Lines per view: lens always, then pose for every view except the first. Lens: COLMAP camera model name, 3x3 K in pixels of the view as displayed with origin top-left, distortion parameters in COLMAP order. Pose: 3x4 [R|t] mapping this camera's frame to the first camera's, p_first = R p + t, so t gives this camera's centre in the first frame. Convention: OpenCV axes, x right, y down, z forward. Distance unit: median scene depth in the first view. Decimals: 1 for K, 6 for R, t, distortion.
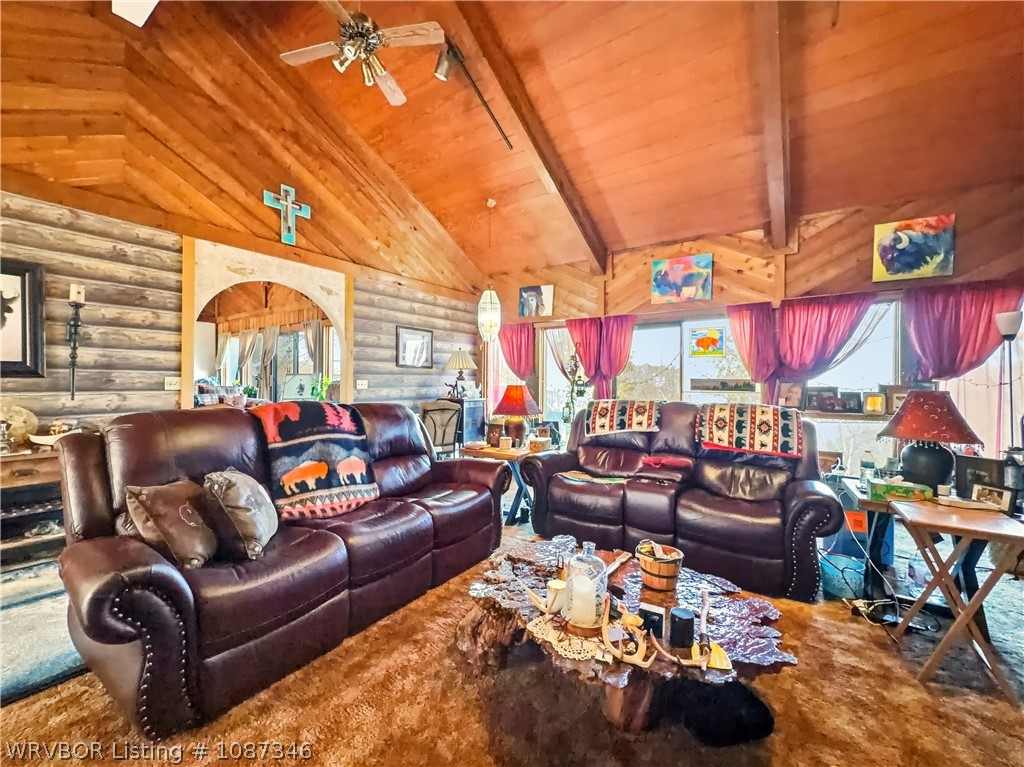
lens RADIAL K [[422.2, 0, 514.8], [0, 422.2, 380.5], [0, 0, 1]] dist [0.001949, -0.000381]
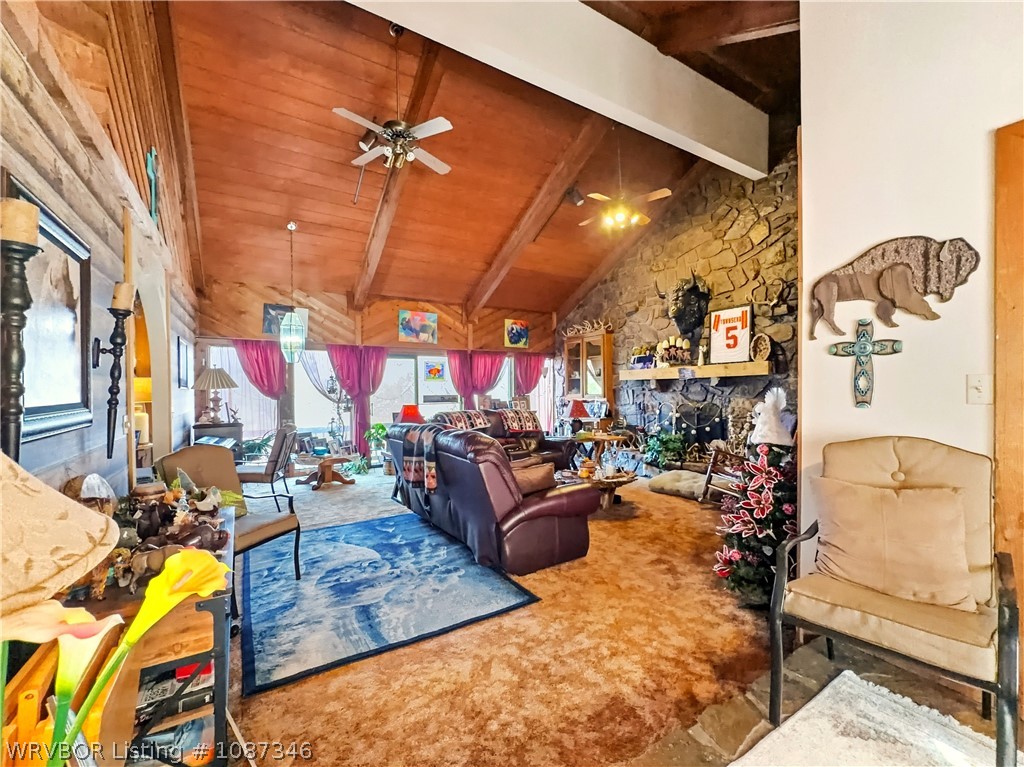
lens RADIAL K [[422.2, 0, 514.1], [0, 422.2, 390.1], [0, 0, 1]] dist [0.001949, -0.000381]
pose [[0.394155, -0.011096, 0.918977, -0.872474], [0.007520, 0.999933, 0.008848, -0.034813], [-0.919013, 0.003423, 0.394212, 0.132934]]
